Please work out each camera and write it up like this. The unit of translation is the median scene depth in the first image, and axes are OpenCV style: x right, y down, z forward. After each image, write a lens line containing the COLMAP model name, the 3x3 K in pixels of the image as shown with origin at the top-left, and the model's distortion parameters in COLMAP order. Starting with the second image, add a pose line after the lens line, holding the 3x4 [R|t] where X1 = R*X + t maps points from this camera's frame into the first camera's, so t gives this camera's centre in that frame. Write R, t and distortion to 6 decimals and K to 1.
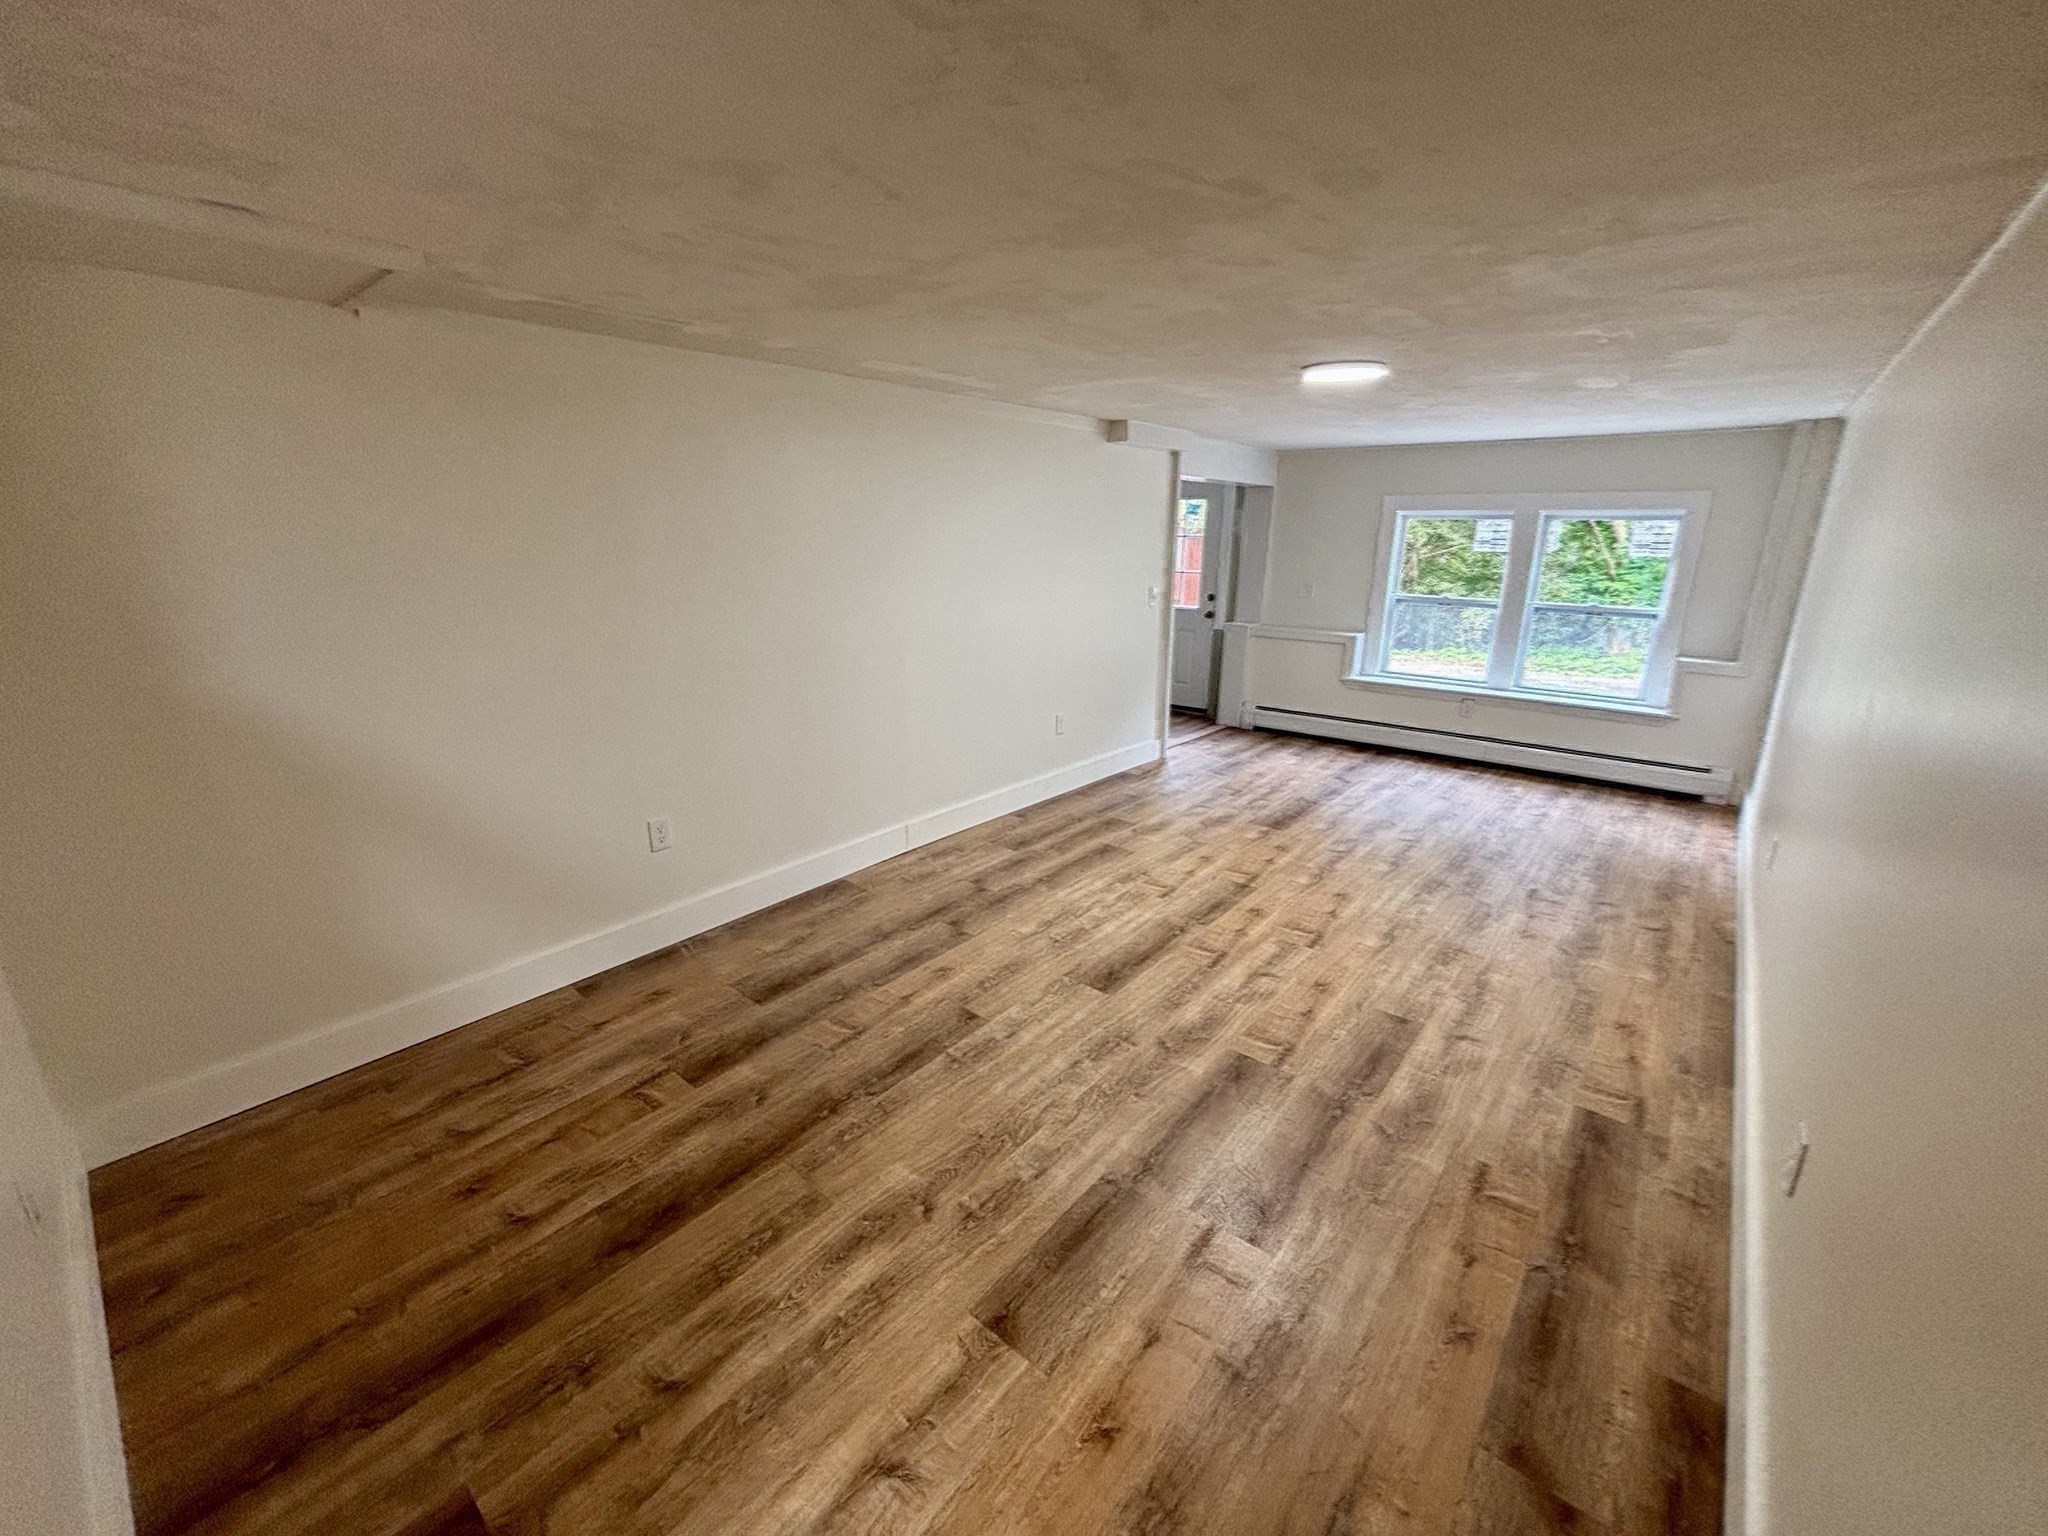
lens RADIAL K [[832.7, 0, 1013.3], [0, 832.7, 770.4], [0, 0, 1]] dist [-0.004271, -0.000148]
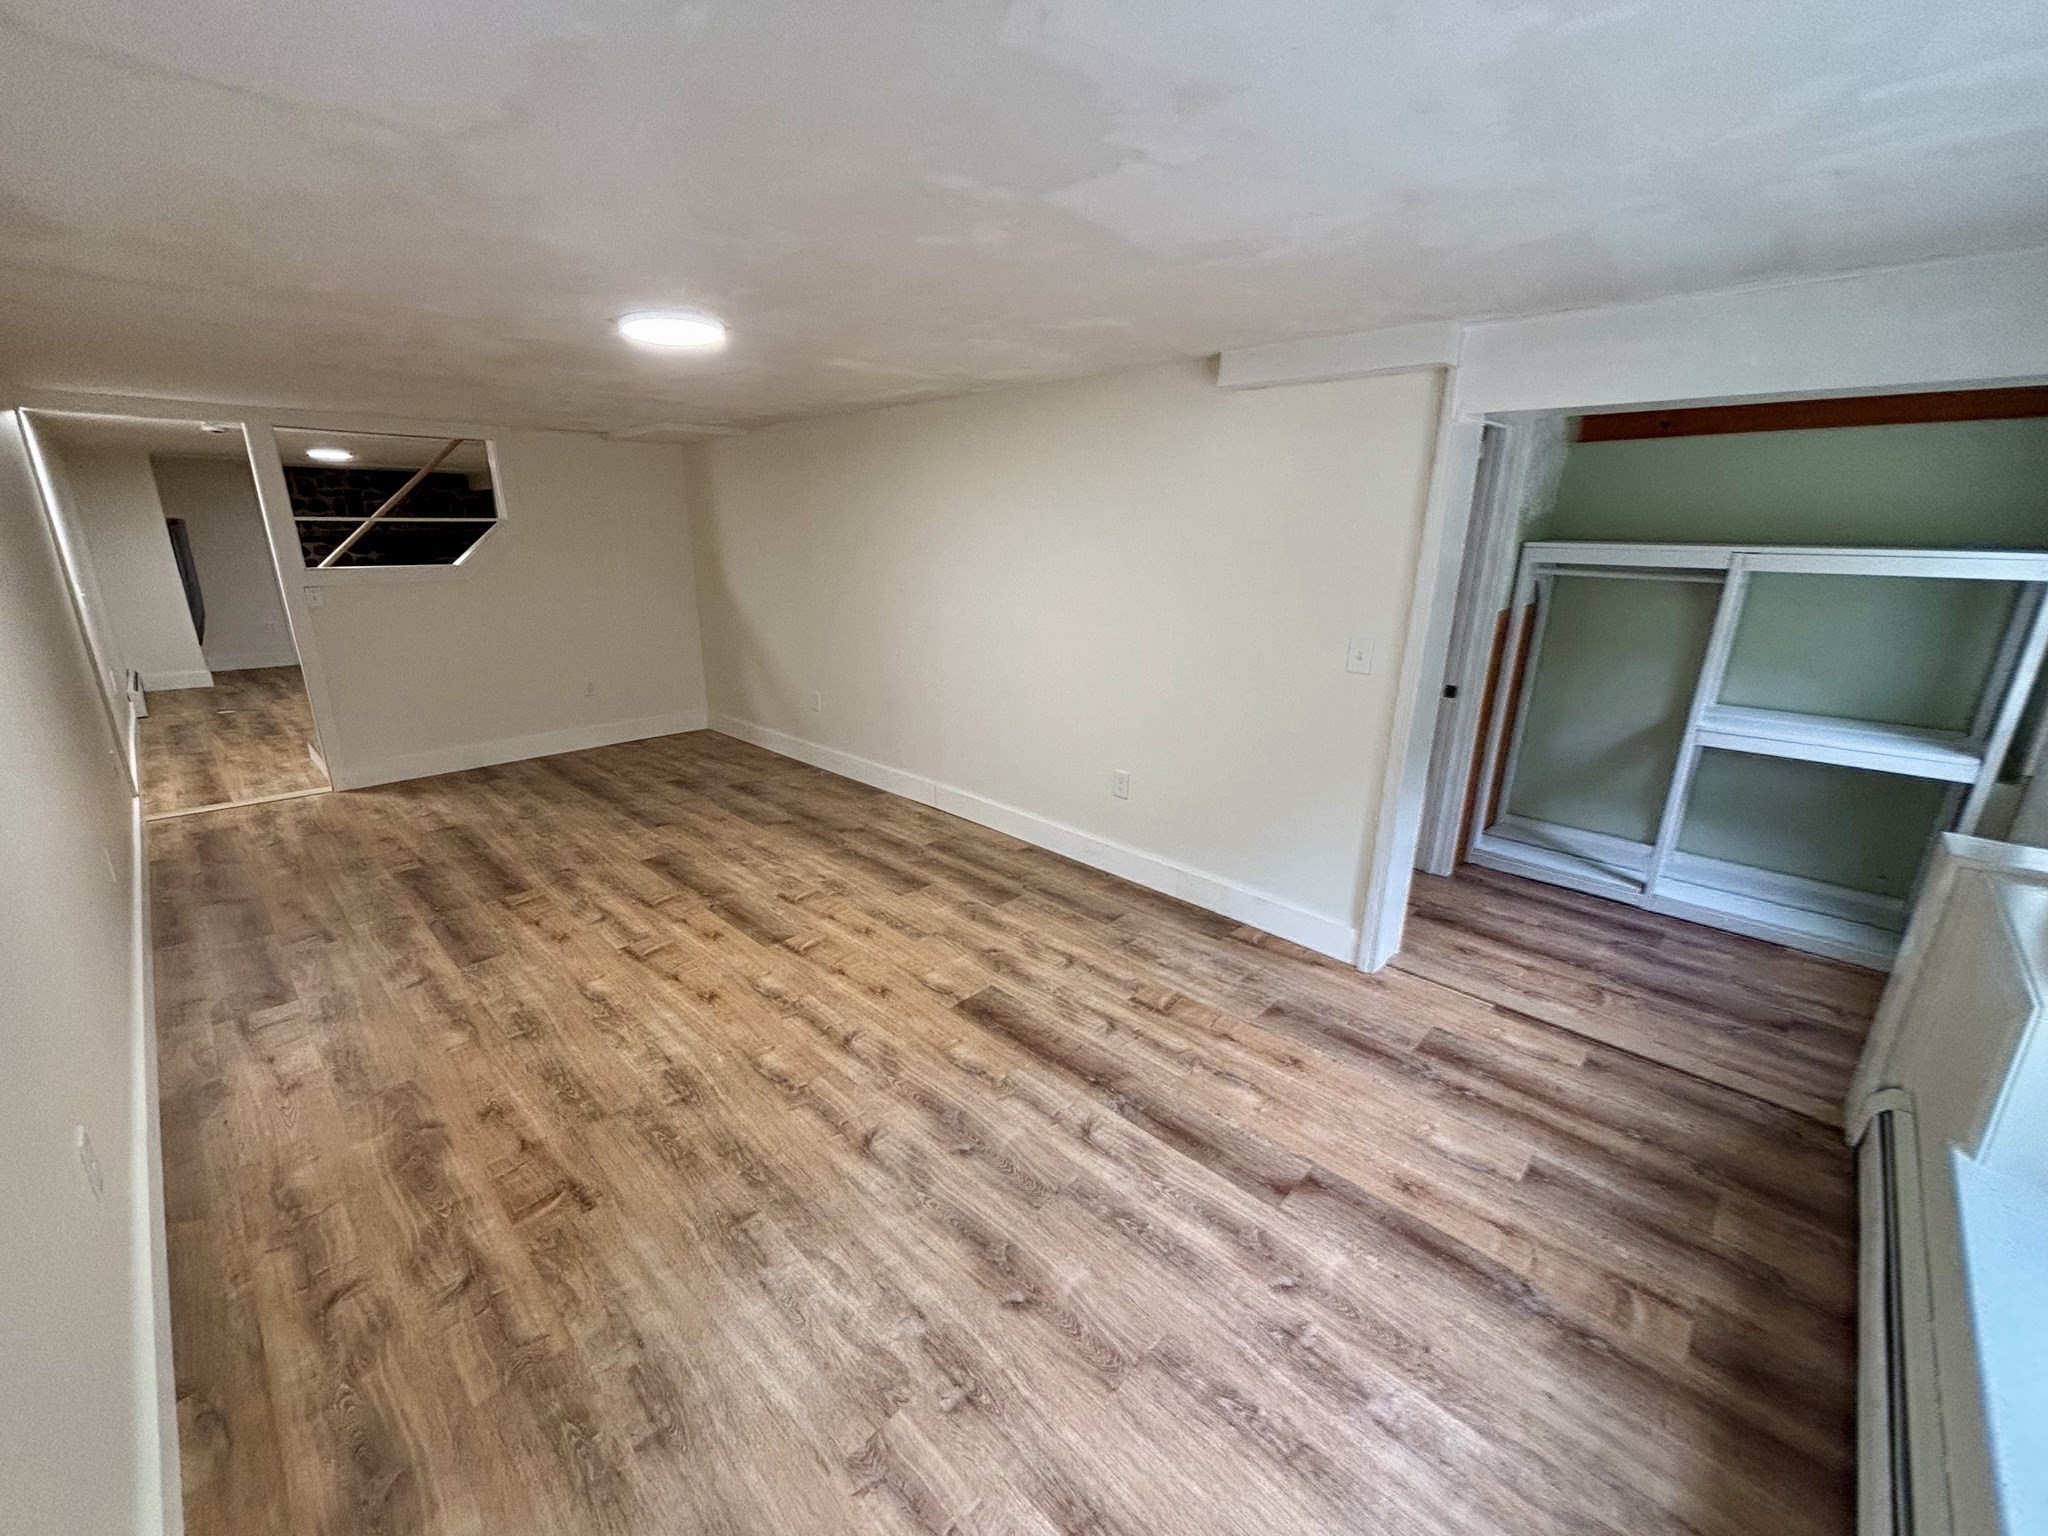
lens RADIAL K [[832.7, 0, 1016.5], [0, 832.7, 774.5], [0, 0, 1]] dist [-0.004271, -0.000148]
pose [[-0.075038, 0.282563, -0.956309, 1.060328], [-0.285402, 0.912809, 0.292104, -0.349128], [0.955466, 0.294852, 0.012149, 1.205716]]
